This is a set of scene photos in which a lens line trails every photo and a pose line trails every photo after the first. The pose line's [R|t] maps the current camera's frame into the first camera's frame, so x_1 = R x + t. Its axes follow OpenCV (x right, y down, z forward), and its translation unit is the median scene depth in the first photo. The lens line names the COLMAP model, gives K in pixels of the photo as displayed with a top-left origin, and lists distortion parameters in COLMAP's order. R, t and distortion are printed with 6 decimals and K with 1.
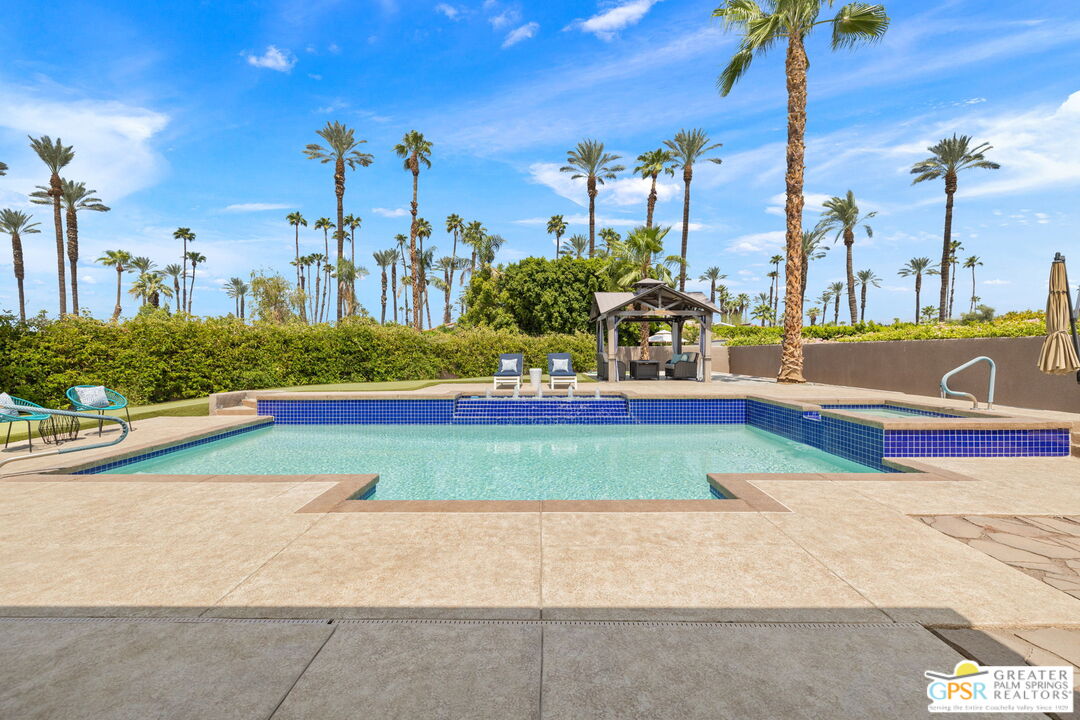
lens RADIAL K [[455.2, 0, 538.1], [0, 455.2, 355.7], [0, 0, 1]] dist [0.001768, -0.000051]
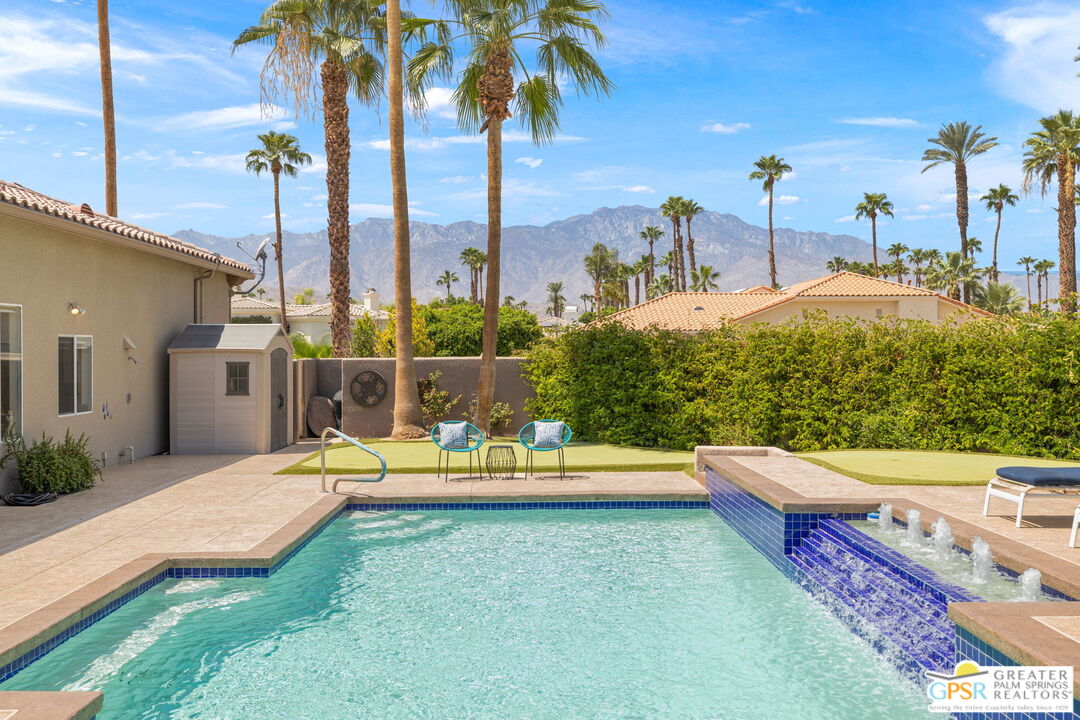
lens RADIAL K [[1045.4, 0, 534.3], [0, 1045.4, 355.4], [0, 0, 1]] dist [-0.004315, 0.007648]
pose [[0.012659, 0.007184, -0.999894, 0.527818], [-0.003763, 0.999967, 0.007137, -0.037494], [0.999913, 0.003672, 0.012685, 0.516195]]
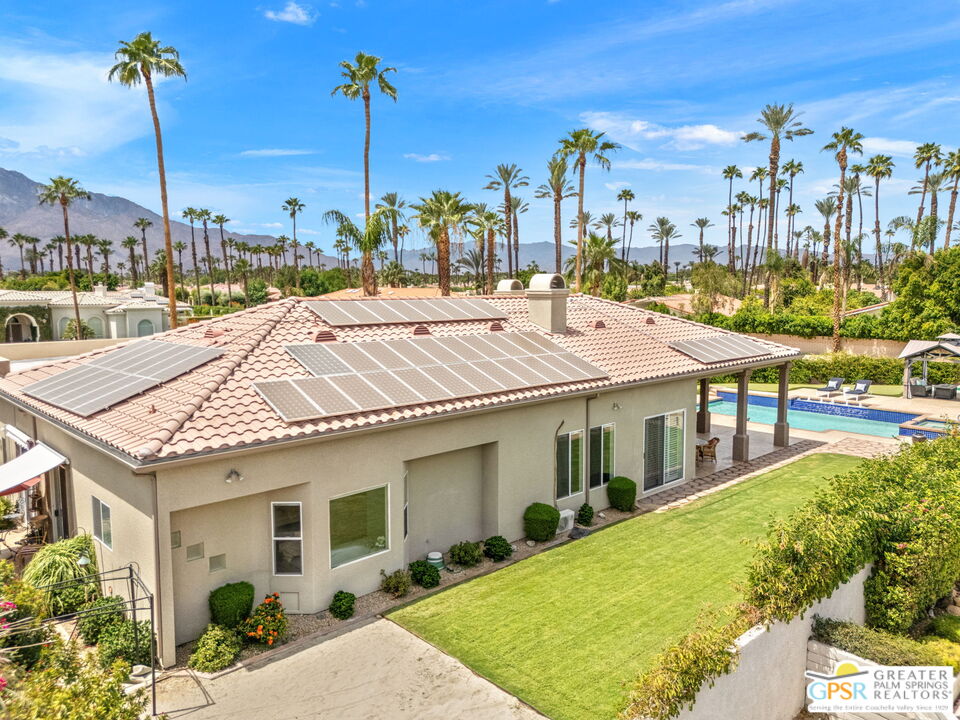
lens RADIAL K [[706.2, 0, 474.5], [0, 706.2, 359.2], [0, 0, 1]] dist [0.066059, -0.075535]
pose [[0.683698, 0.079570, -0.725414, 0.981839], [-0.005777, 0.994597, 0.103652, -0.352282], [0.729742, -0.066676, 0.680463, -1.975053]]
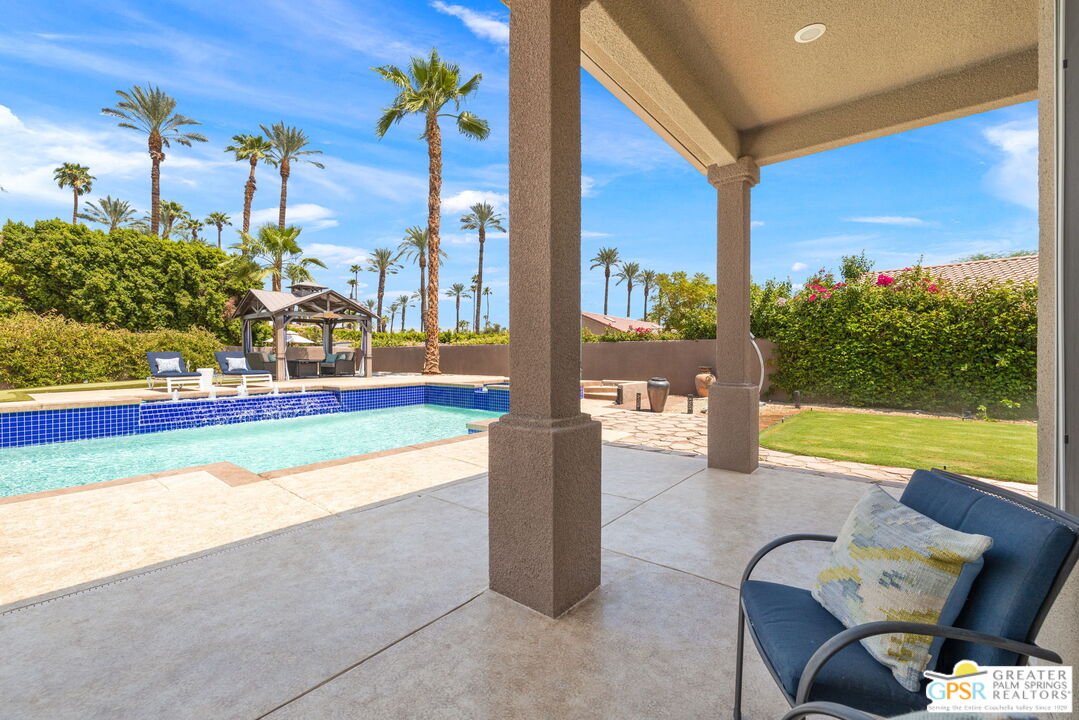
lens RADIAL K [[454.8, 0, 537.6], [0, 454.8, 355.7], [0, 0, 1]] dist [0.001768, -0.000051]
pose [[0.632303, -0.001682, 0.774719, -0.254518], [0.007327, 0.999966, -0.003809, 0.010064], [-0.774687, 0.008084, 0.632294, -0.075351]]
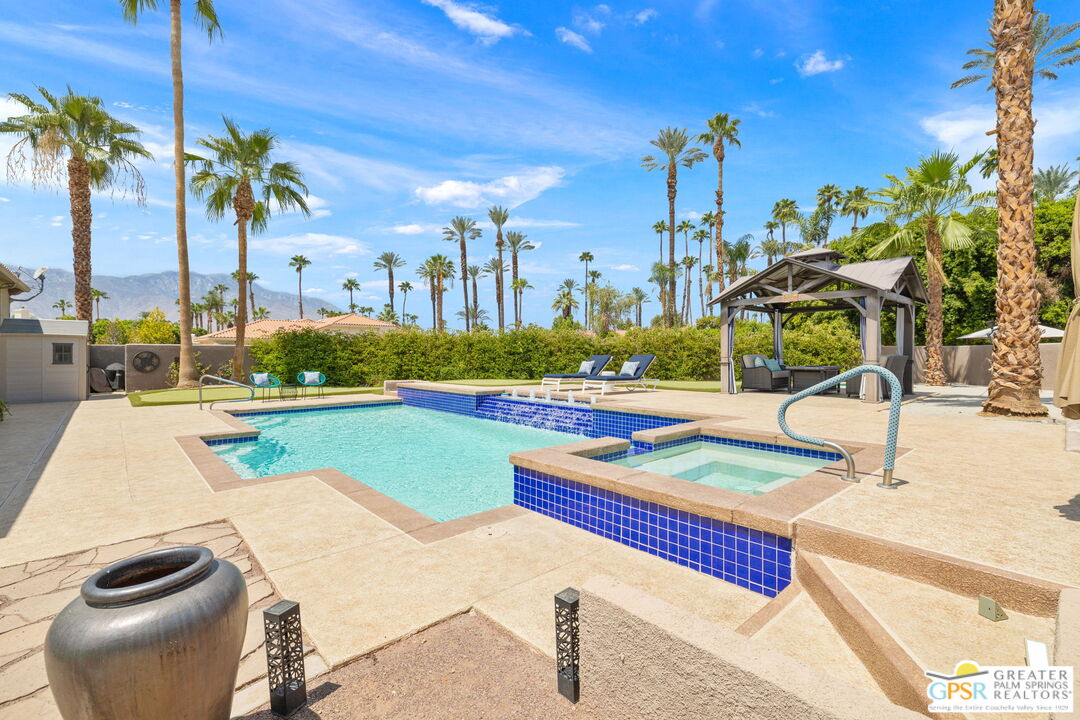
lens RADIAL K [[480.9, 0, 538.7], [0, 480.9, 357.1], [0, 0, 1]] dist [-0.003782, -0.000326]
pose [[0.670597, 0.009026, -0.741767, 0.545869], [-0.009517, 0.999948, 0.003563, -0.002483], [0.741761, 0.004670, 0.670649, 0.217281]]
